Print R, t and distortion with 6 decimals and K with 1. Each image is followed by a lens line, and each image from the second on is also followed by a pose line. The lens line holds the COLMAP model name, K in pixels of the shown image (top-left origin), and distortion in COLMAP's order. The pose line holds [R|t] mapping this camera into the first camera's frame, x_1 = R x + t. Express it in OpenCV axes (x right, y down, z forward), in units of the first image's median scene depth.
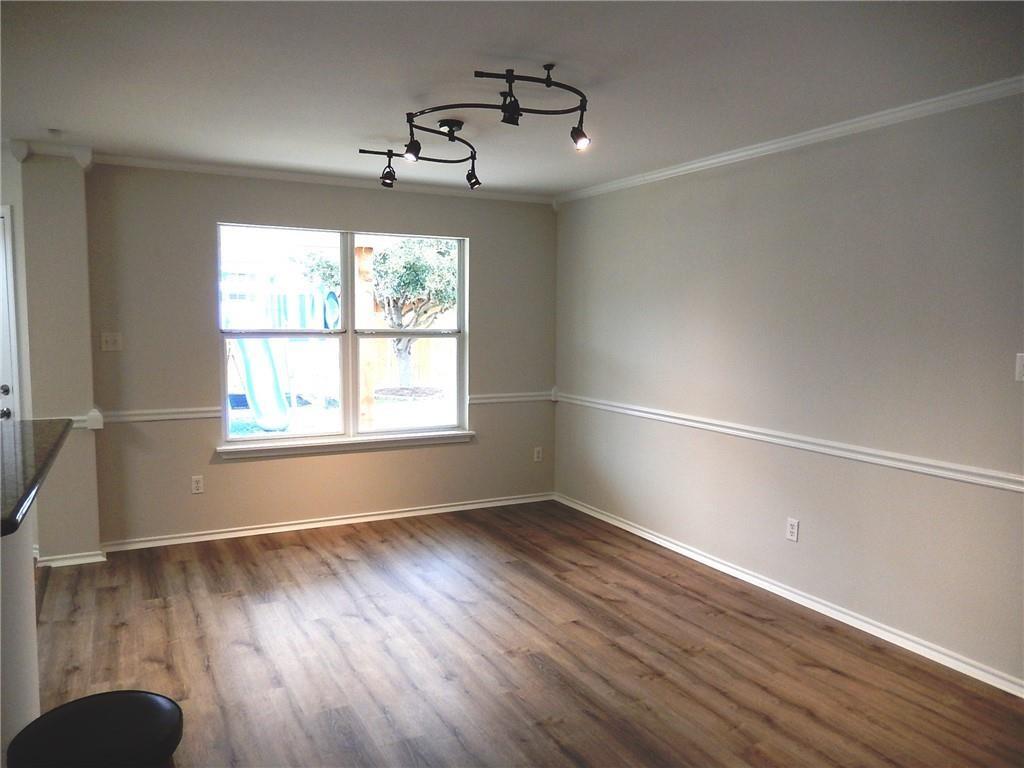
lens RADIAL K [[764.9, 0, 514.6], [0, 764.9, 388.3], [0, 0, 1]] dist [0.001543, -0.021313]
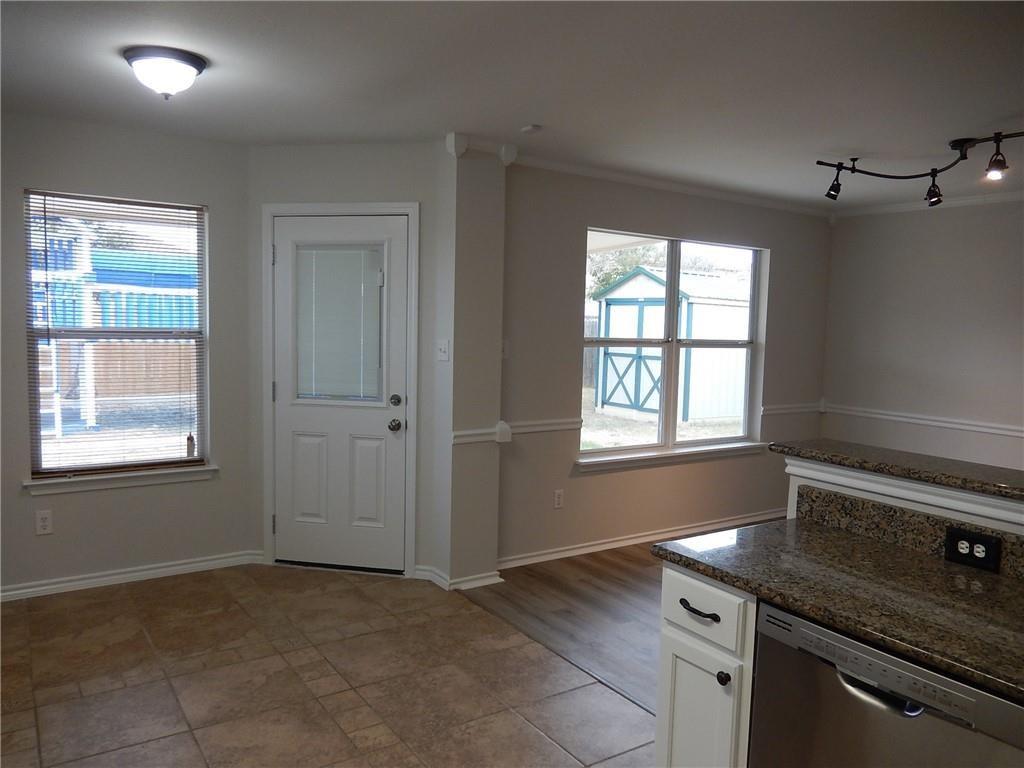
lens RADIAL K [[764.9, 0, 512.1], [0, 764.9, 381.8], [0, 0, 1]] dist [0.001543, -0.021313]
pose [[0.993646, 0.008337, 0.112240, -0.569756], [-0.006426, 0.999828, -0.017373, -0.003957], [-0.112365, 0.016541, 0.993529, 0.049465]]
